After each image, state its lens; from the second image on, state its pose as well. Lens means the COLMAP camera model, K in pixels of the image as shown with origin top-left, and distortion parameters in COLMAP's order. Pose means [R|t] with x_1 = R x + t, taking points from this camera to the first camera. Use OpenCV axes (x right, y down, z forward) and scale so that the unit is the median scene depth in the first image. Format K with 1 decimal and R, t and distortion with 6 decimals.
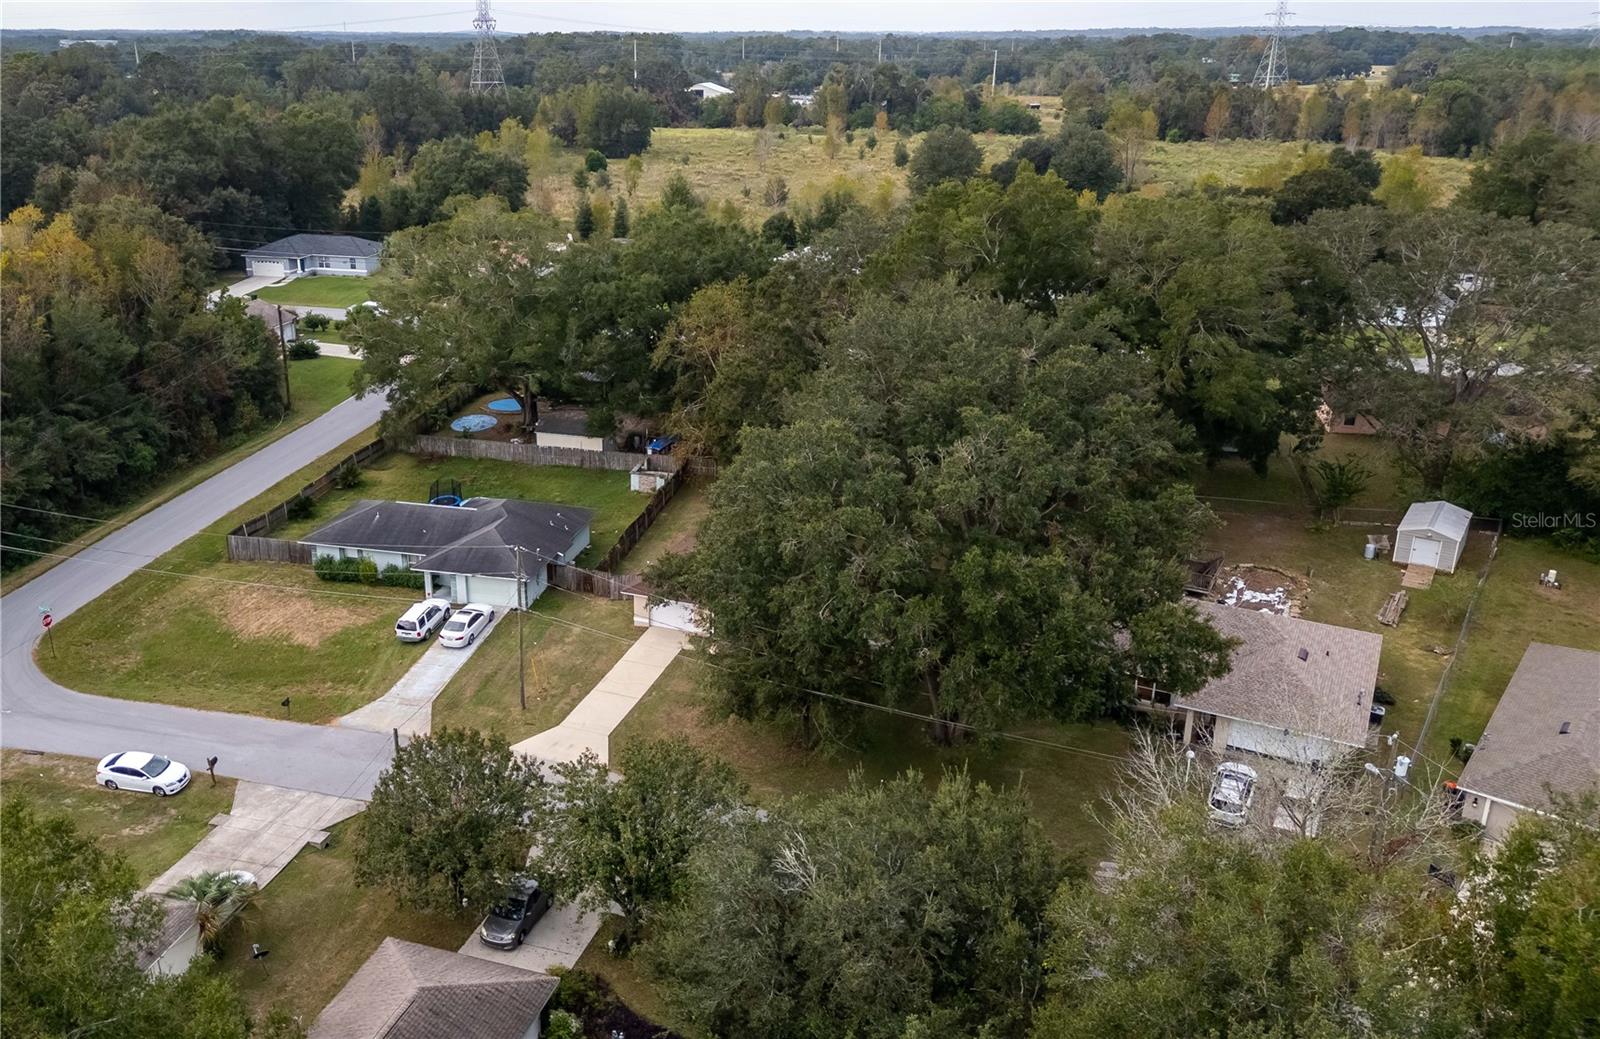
lens RADIAL K [[1317.4, 0, 675.2], [0, 1317.4, 514.8], [0, 0, 1]] dist [0.068045, -0.049979]
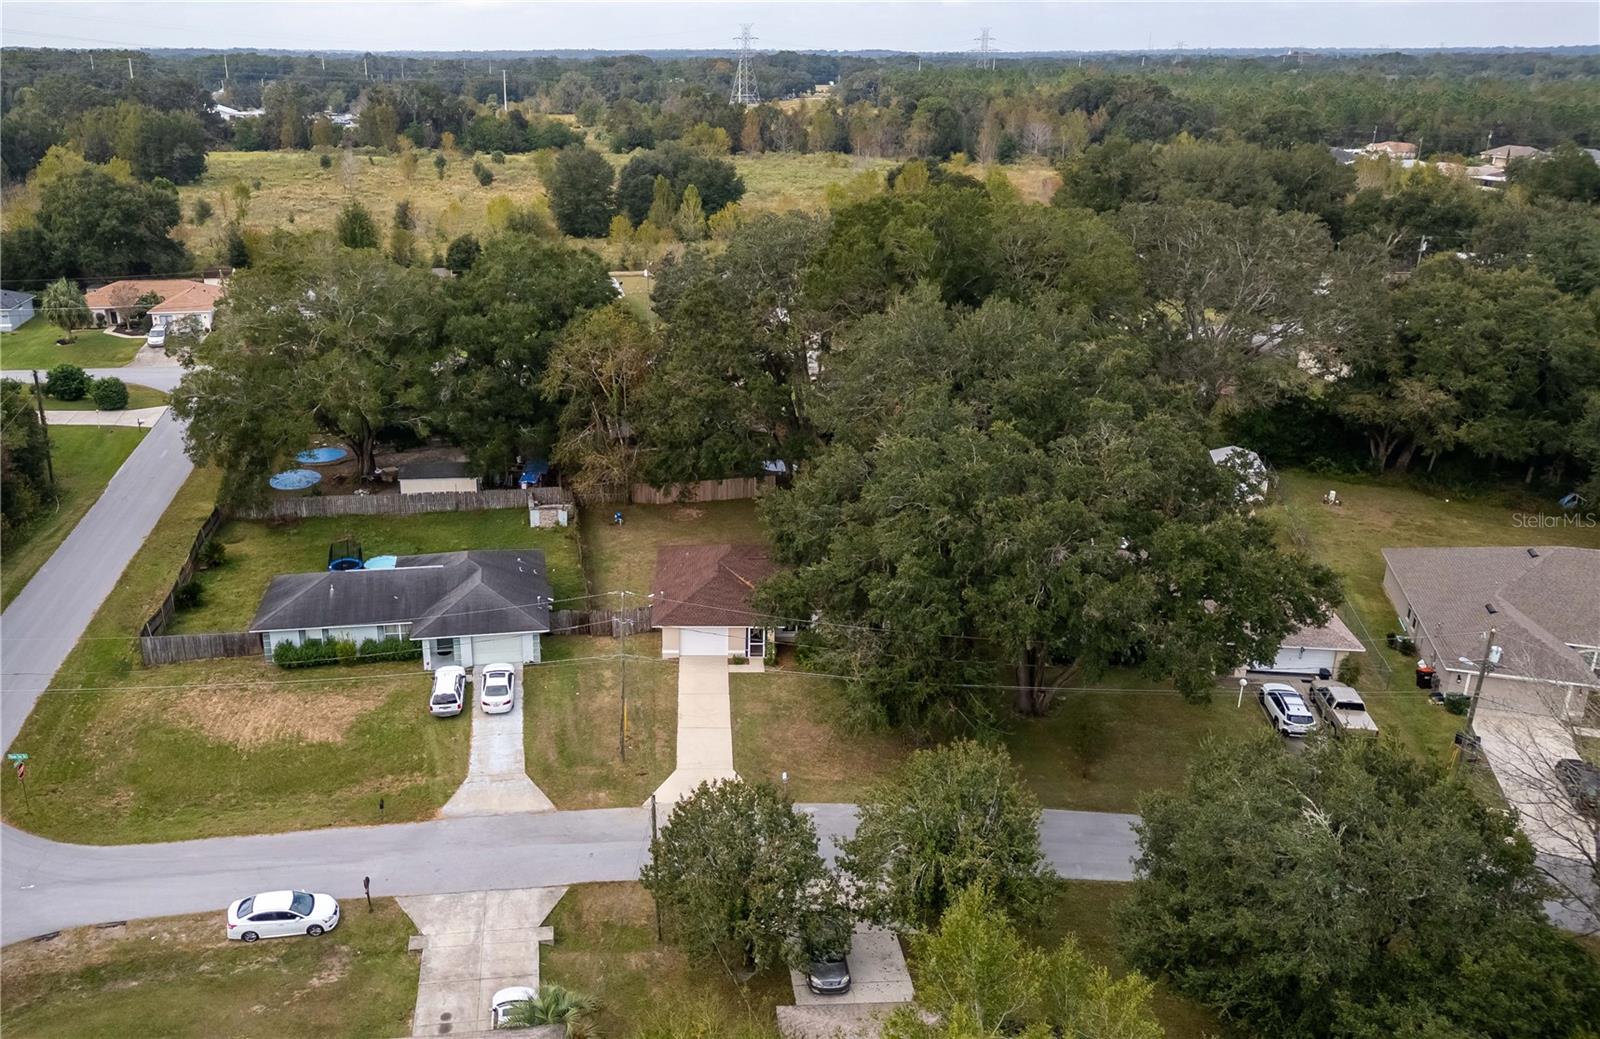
lens RADIAL K [[1317.4, 0, 675.2], [0, 1317.4, 514.8], [0, 0, 1]] dist [0.068045, -0.049979]
pose [[0.924743, -0.127029, 0.358767, -0.325365], [0.131561, 0.991237, 0.011862, -0.029180], [-0.357130, 0.036231, 0.933352, 0.070689]]
